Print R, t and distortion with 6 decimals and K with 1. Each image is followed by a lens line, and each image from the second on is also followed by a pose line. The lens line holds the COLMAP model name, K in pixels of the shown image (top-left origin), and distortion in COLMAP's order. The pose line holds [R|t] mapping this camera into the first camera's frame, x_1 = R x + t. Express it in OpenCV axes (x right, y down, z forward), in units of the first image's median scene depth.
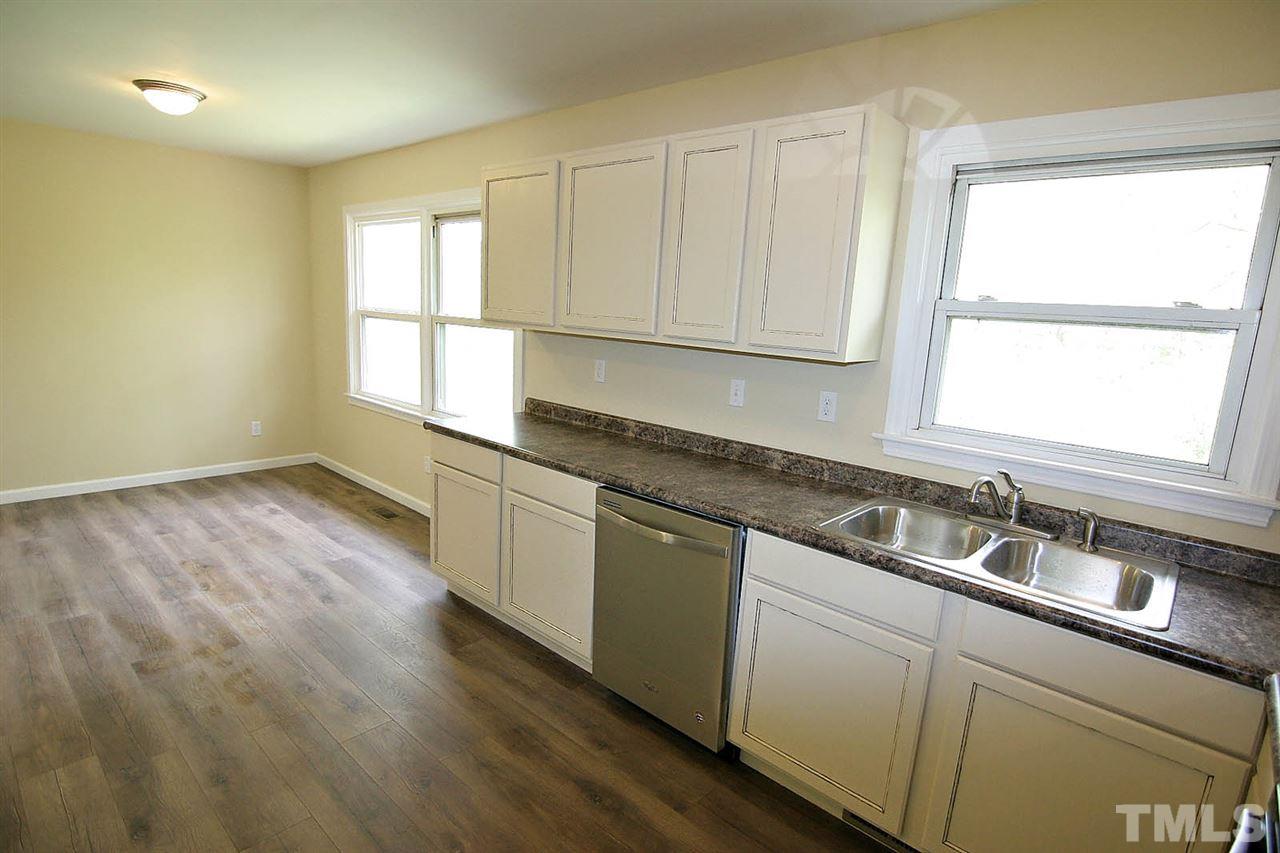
lens RADIAL K [[649.2, 0, 646.8], [0, 649.2, 435.7], [0, 0, 1]] dist [-0.009877, -0.008826]
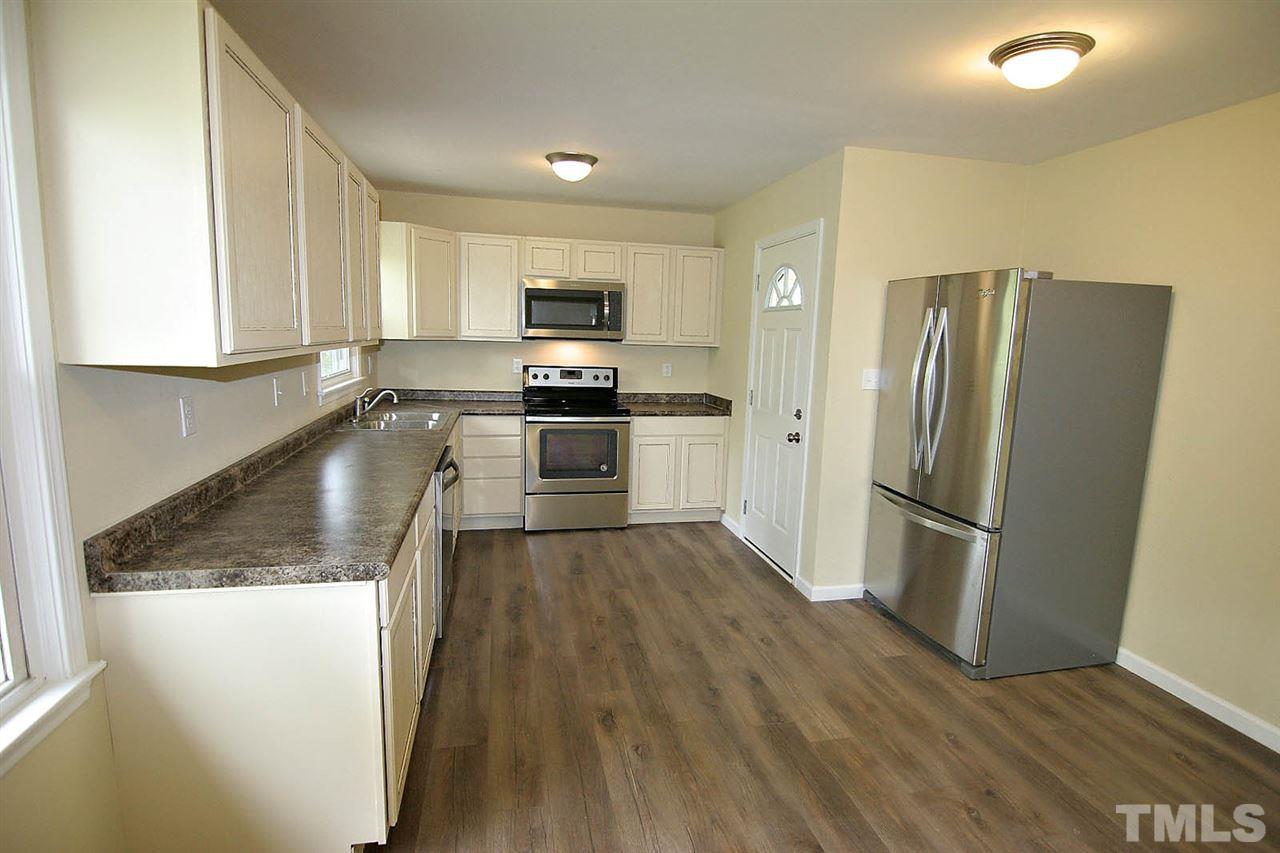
lens RADIAL K [[649.2, 0, 647.9], [0, 649.2, 432.4], [0, 0, 1]] dist [-0.009877, -0.008826]
pose [[-0.809243, -0.175076, 0.560780, -0.756931], [0.029008, 0.941488, 0.335795, -0.274836], [-0.586757, 0.288007, -0.756815, 1.210524]]
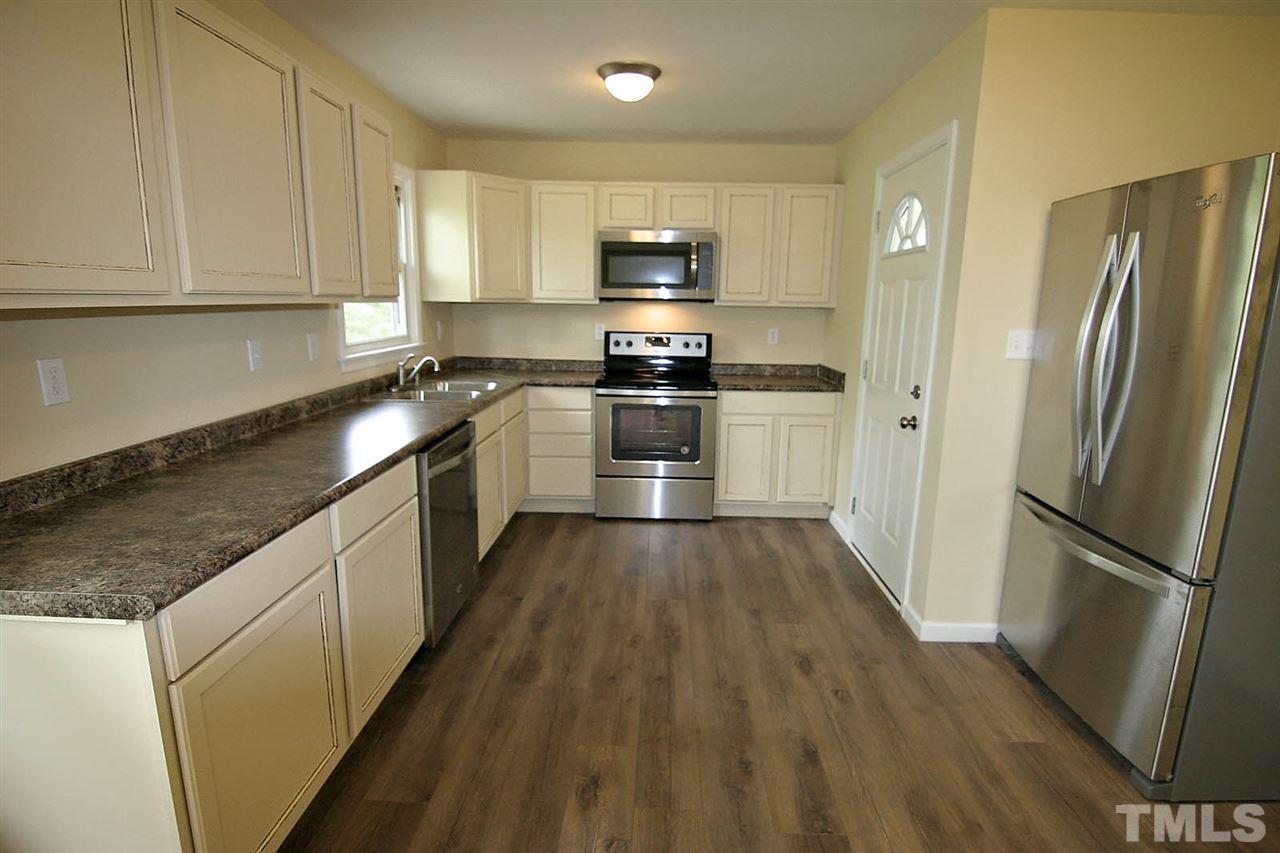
lens RADIAL K [[649.2, 0, 648.7], [0, 649.2, 434.5], [0, 0, 1]] dist [-0.009877, -0.008826]
pose [[-0.646944, -0.225449, 0.728447, -0.733385], [0.086001, 0.927627, 0.363472, -0.201127], [-0.757672, 0.297793, -0.580734, 0.954686]]
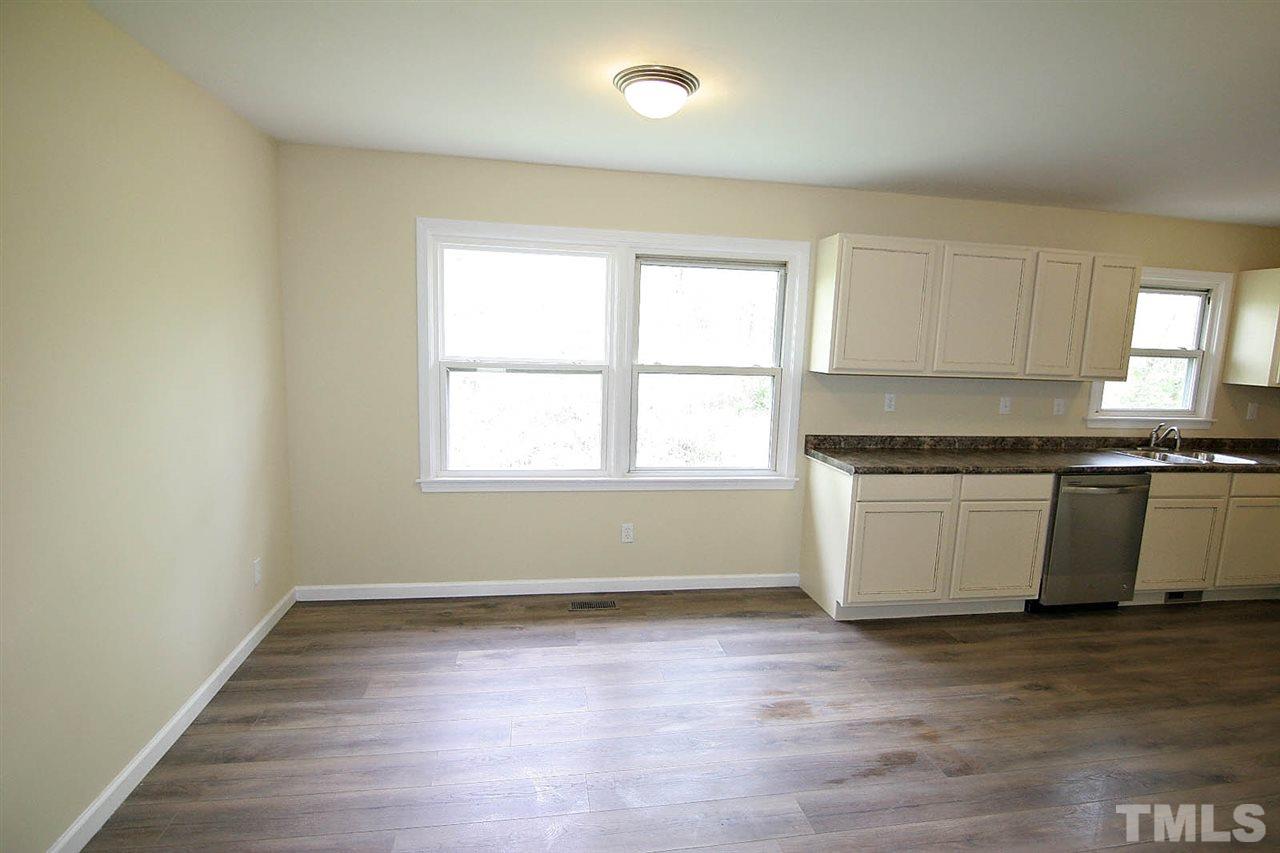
lens RADIAL K [[649.2, 0, 644.7], [0, 649.2, 432.9], [0, 0, 1]] dist [-0.009877, -0.008826]
pose [[0.624215, -0.150691, 0.766582, -1.356267], [0.151462, 0.985947, 0.070480, -0.204695], [-0.766430, 0.072114, 0.638267, 0.565159]]
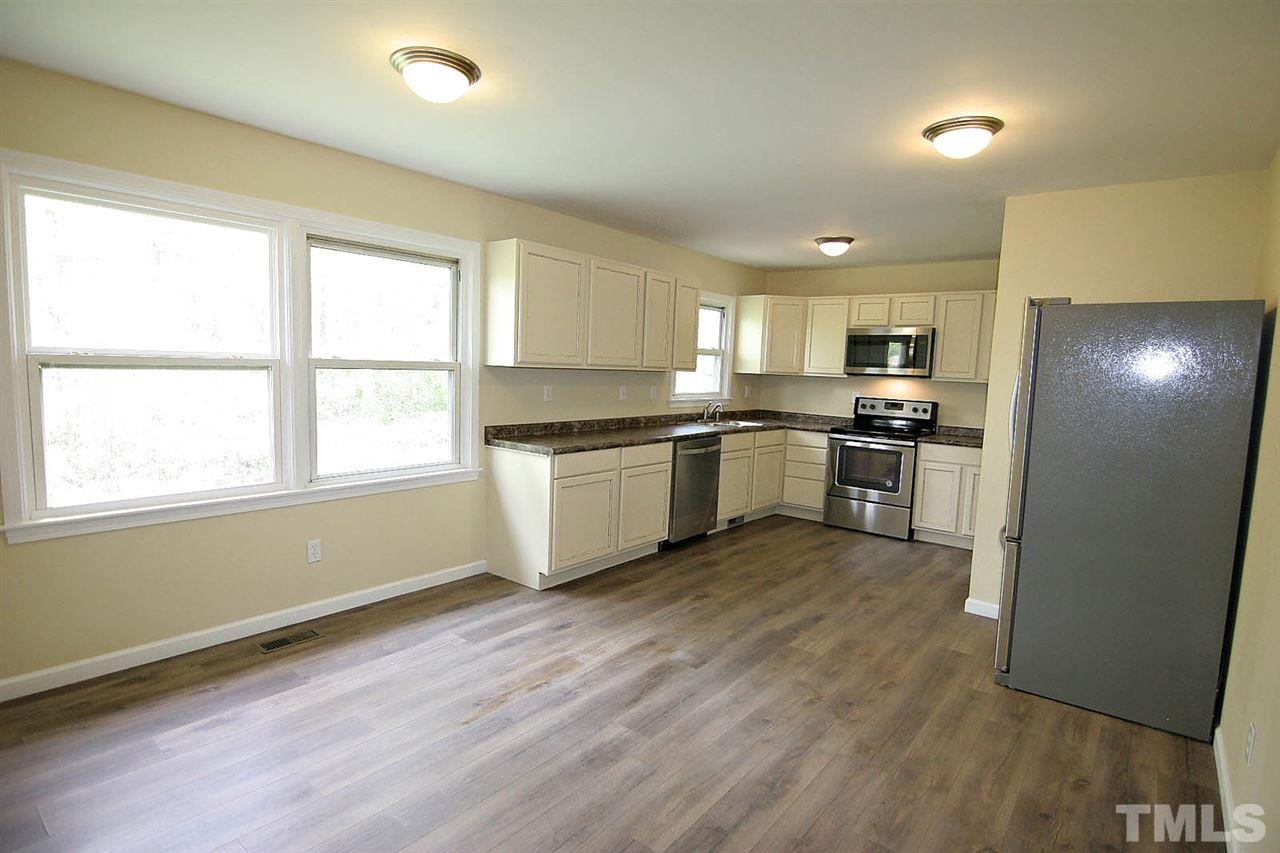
lens RADIAL K [[649.2, 0, 645.7], [0, 649.2, 435.8], [0, 0, 1]] dist [-0.009877, -0.008826]
pose [[-0.054198, -0.170709, 0.983830, -1.518212], [0.146127, 0.973314, 0.176934, -0.232121], [-0.987780, 0.153354, -0.027806, 0.843576]]
